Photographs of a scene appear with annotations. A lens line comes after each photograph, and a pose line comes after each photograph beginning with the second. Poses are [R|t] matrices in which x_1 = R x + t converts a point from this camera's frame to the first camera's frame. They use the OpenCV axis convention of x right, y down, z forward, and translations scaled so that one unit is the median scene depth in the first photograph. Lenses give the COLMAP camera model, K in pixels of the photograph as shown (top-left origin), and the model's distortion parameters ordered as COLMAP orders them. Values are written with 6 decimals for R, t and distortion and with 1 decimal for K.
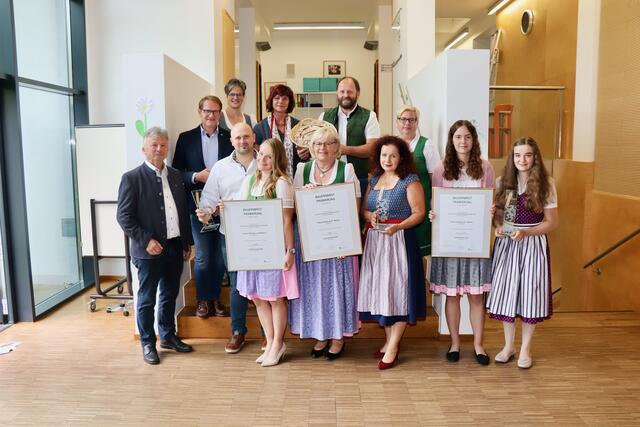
lens RADIAL K [[536.3, 0, 320.0], [0, 536.3, 213.5], [0, 0, 1]] dist [-0.047902, -0.001109]
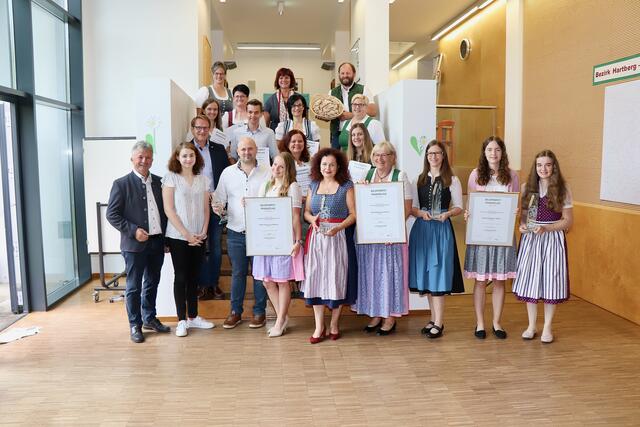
lens RADIAL K [[536.3, 0, 320.0], [0, 536.3, 213.5], [0, 0, 1]] dist [-0.047902, -0.001109]
pose [[0.994617, -0.008204, 0.103290, -0.074921], [0.010113, 0.999787, -0.017973, 0.022791], [-0.103121, 0.018921, 0.994489, -0.188802]]
